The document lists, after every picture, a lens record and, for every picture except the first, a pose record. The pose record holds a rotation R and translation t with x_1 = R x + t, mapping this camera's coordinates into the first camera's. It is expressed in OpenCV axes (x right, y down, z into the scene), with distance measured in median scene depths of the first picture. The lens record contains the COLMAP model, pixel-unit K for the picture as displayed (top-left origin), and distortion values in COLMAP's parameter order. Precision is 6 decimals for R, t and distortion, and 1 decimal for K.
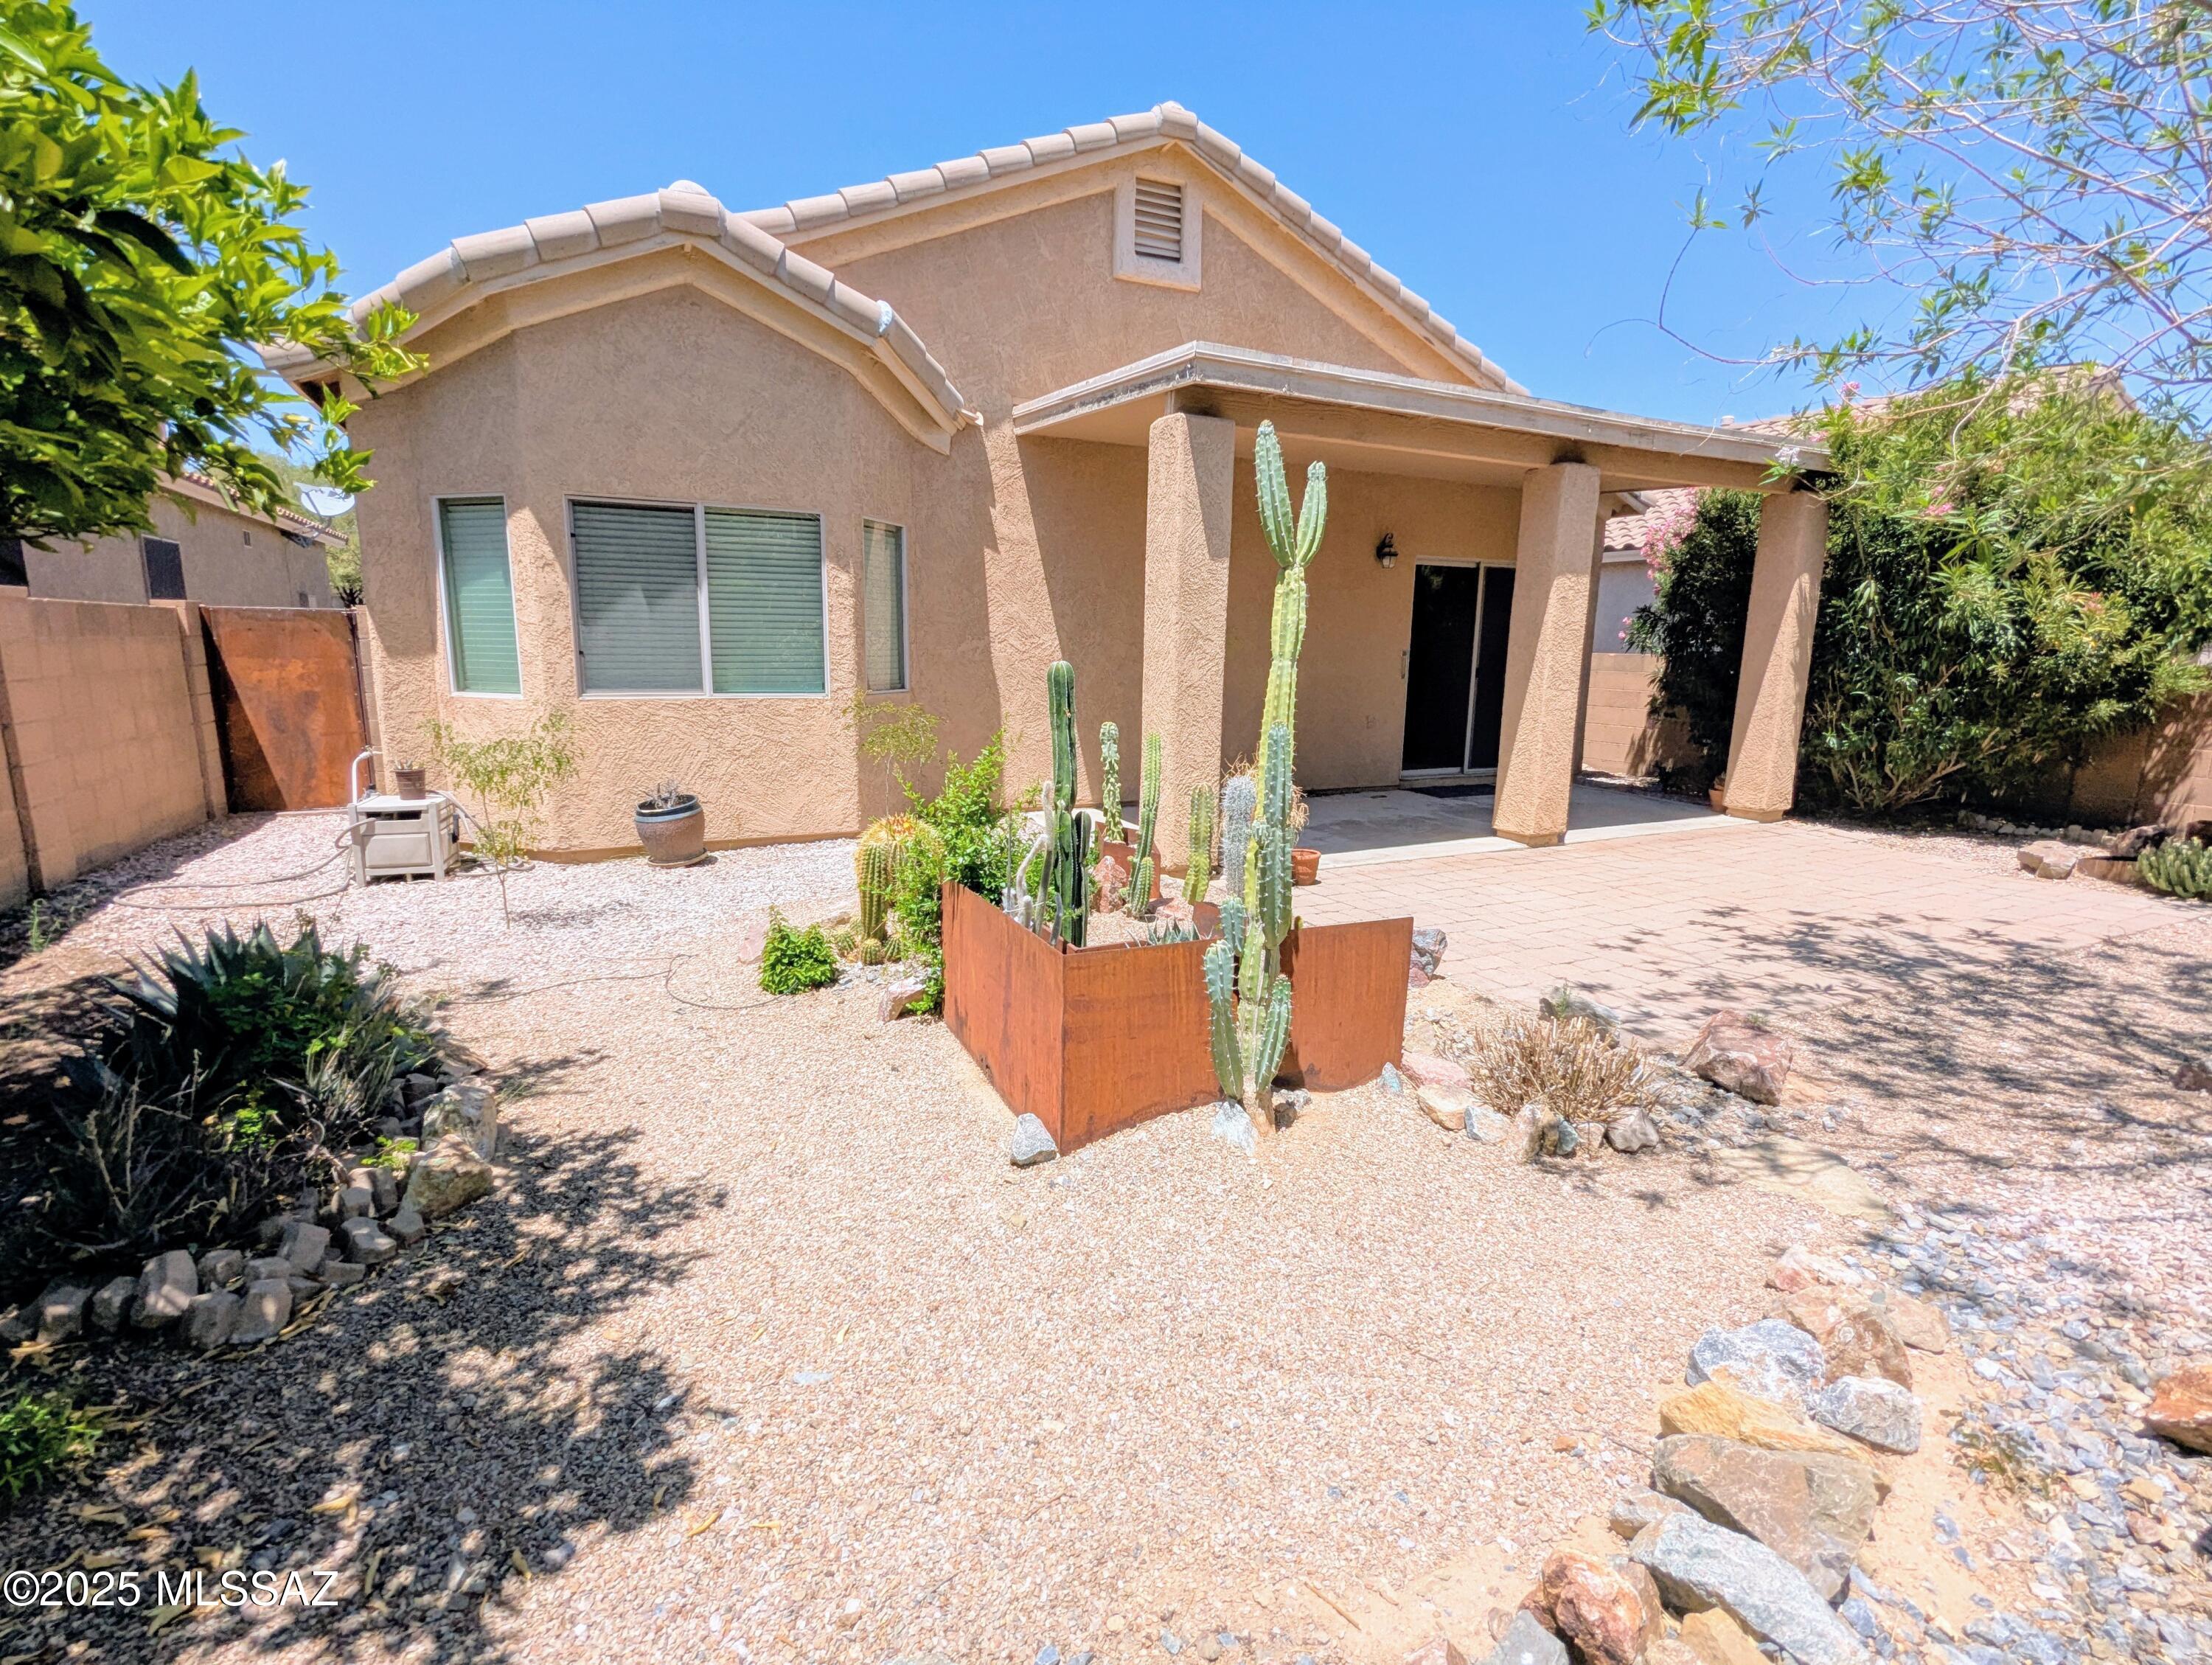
lens RADIAL K [[1048.4, 0, 1108.1], [0, 1048.4, 836.1], [0, 0, 1]] dist [-0.000810, 0.001741]
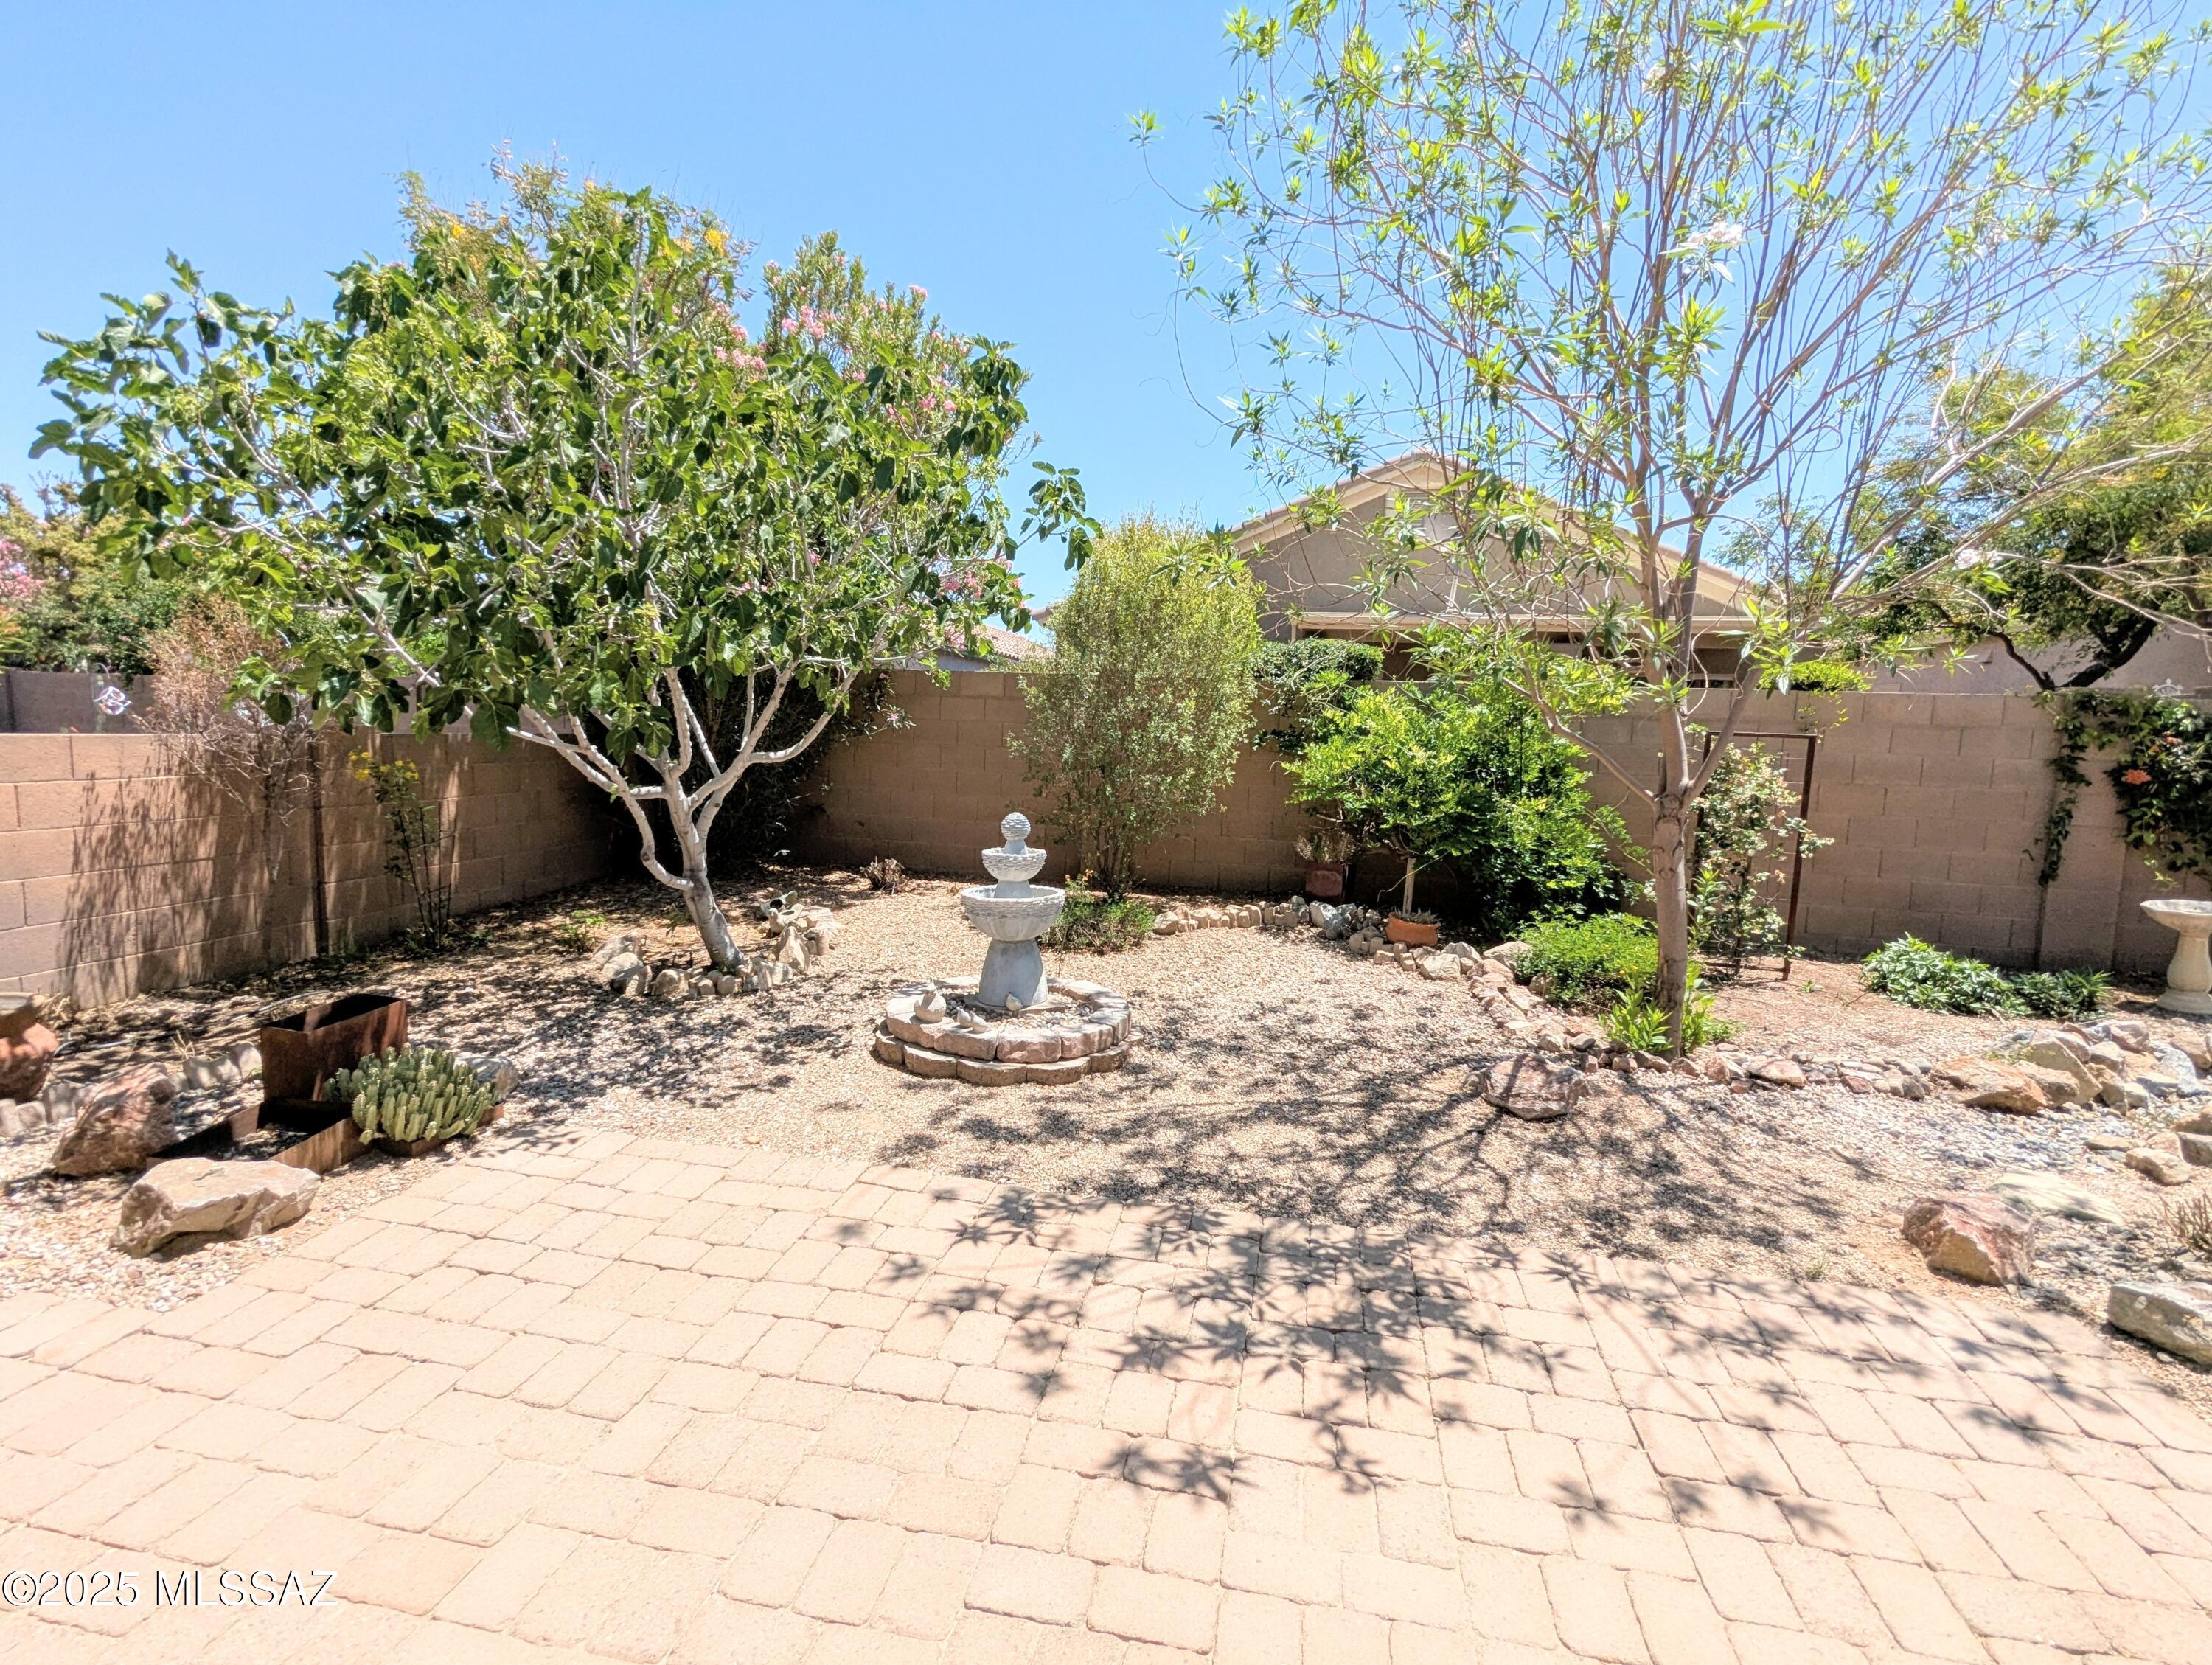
lens RADIAL K [[1045.6, 0, 1108.7], [0, 1045.6, 838.0], [0, 0, 1]] dist [-0.002552, 0.000659]
pose [[-0.782578, -0.110934, 0.612589, 0.617759], [0.072511, 0.961056, 0.266670, -0.382057], [-0.618315, 0.253110, -0.744058, 1.878657]]
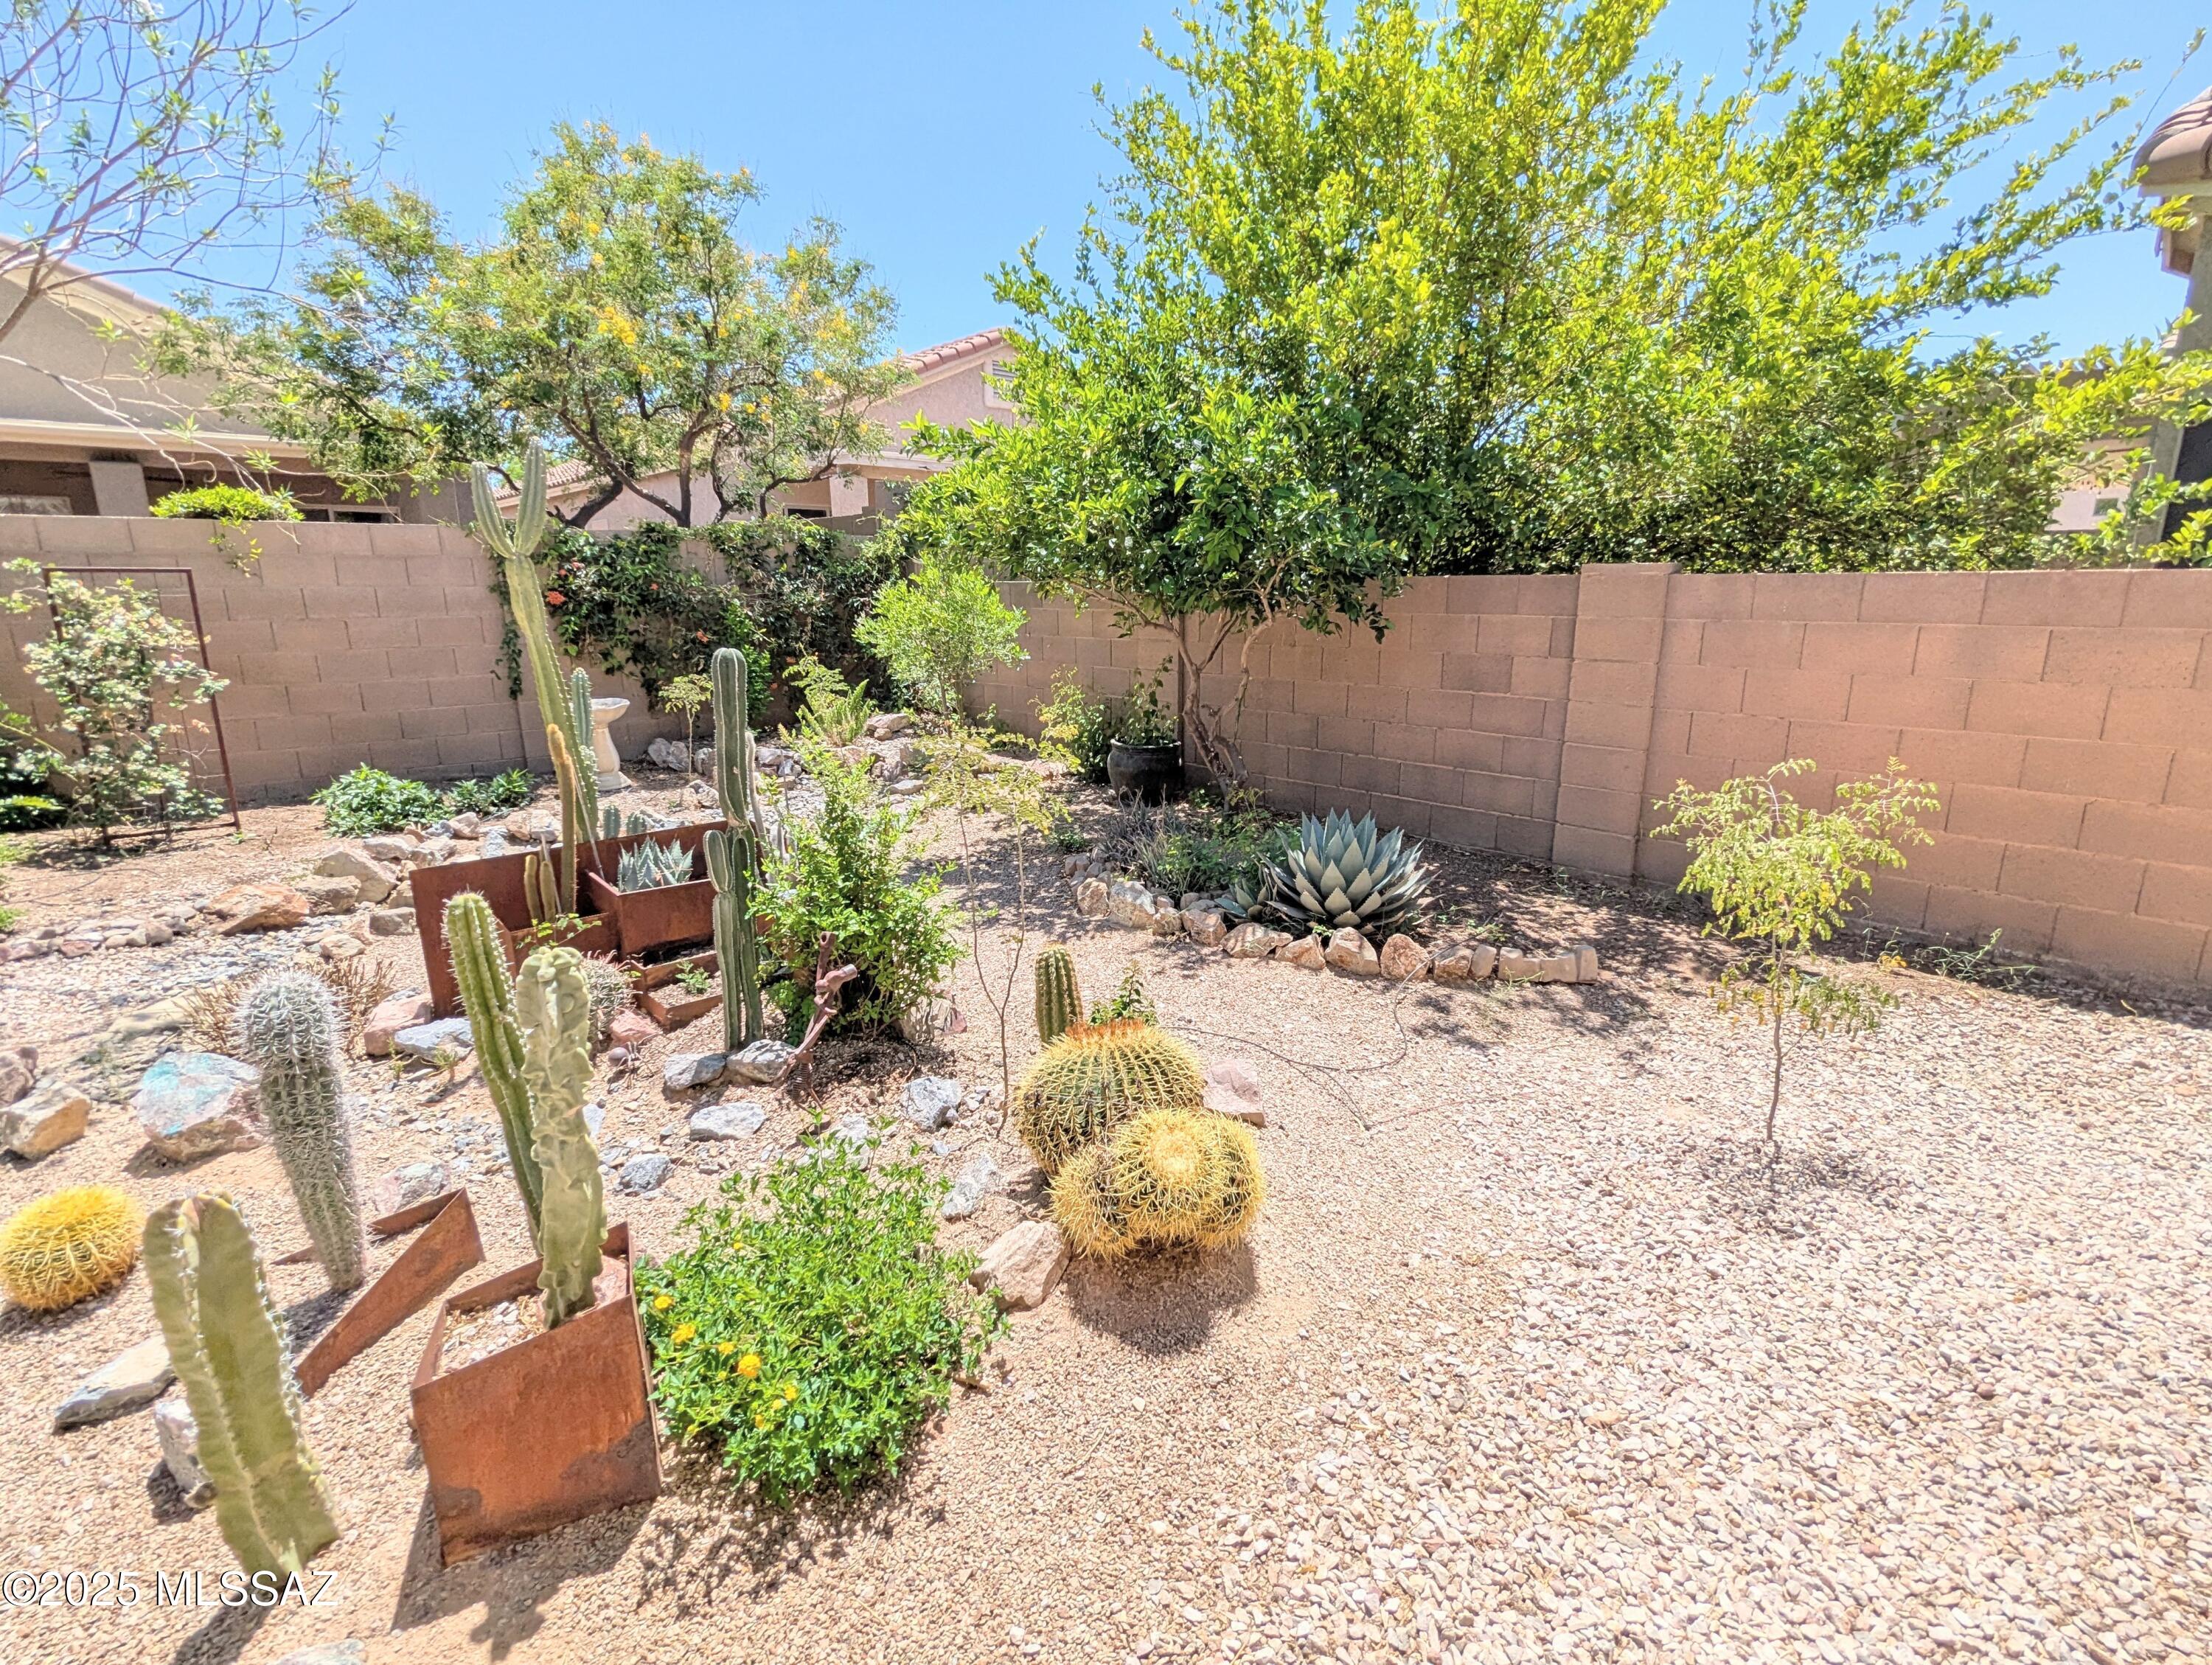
lens RADIAL K [[1050.1, 0, 1105.5], [0, 1050.1, 841.4], [0, 0, 1]] dist [-0.002279, 0.000722]
pose [[-0.962558, 0.050415, -0.266346, -0.107929], [-0.065782, 0.909742, 0.409931, -0.366705], [0.262973, 0.412103, -0.872363, 1.754383]]
